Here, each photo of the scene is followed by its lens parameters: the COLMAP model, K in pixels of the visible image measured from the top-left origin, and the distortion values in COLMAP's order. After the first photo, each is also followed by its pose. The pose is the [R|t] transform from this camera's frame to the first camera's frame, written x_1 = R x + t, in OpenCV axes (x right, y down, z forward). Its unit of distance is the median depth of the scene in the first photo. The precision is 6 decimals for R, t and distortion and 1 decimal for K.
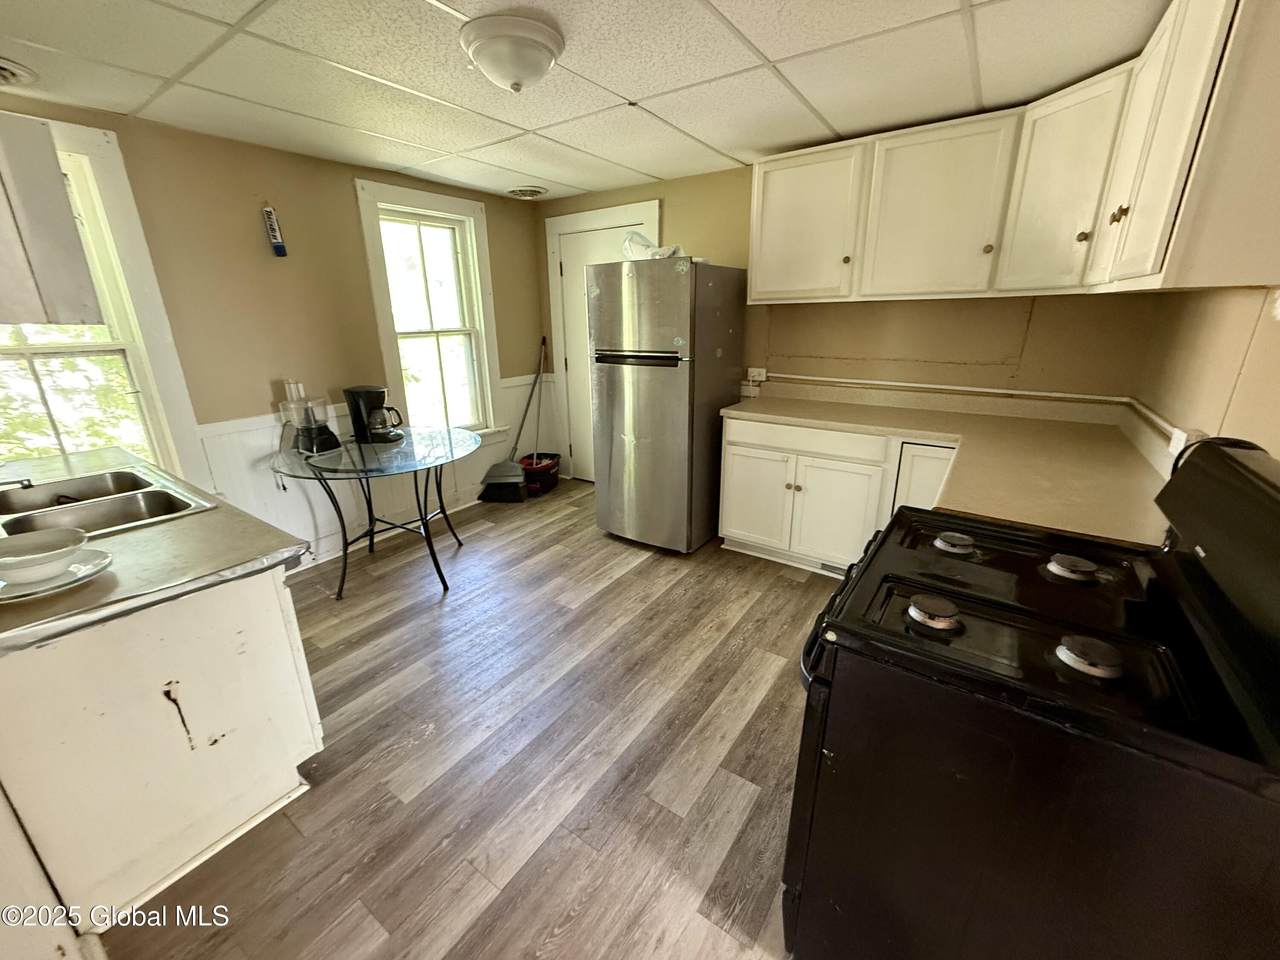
lens RADIAL K [[506.8, 0, 628.1], [0, 506.8, 478.9], [0, 0, 1]] dist [-0.001404, -0.000770]
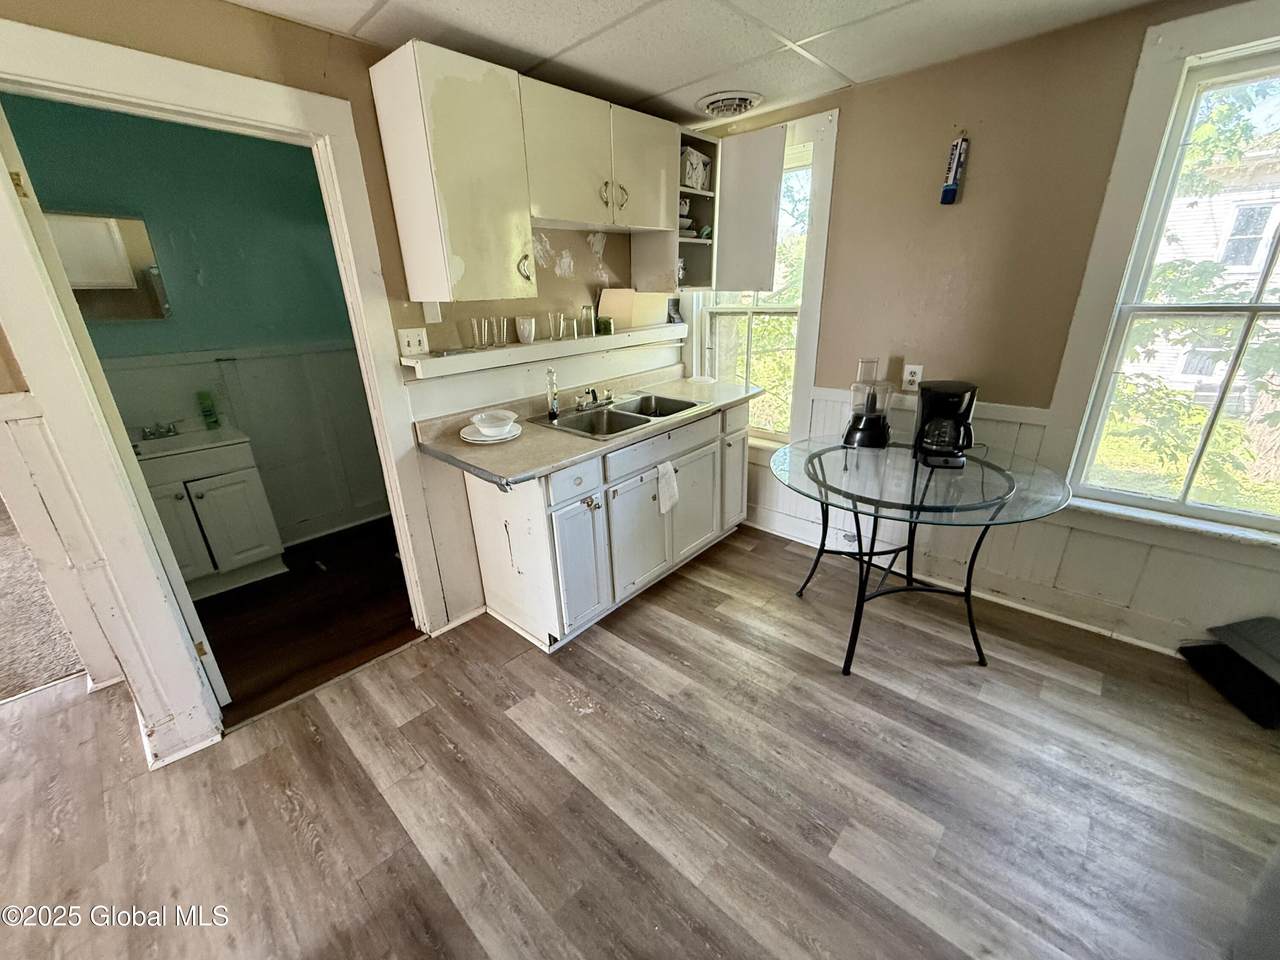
lens RADIAL K [[506.8, 0, 627.8], [0, 506.8, 477.1], [0, 0, 1]] dist [-0.001404, -0.000770]
pose [[-0.129268, 0.342865, -0.930448, 0.258611], [-0.275085, 0.889093, 0.365844, -0.213253], [0.952690, 0.303244, -0.020615, 0.673178]]
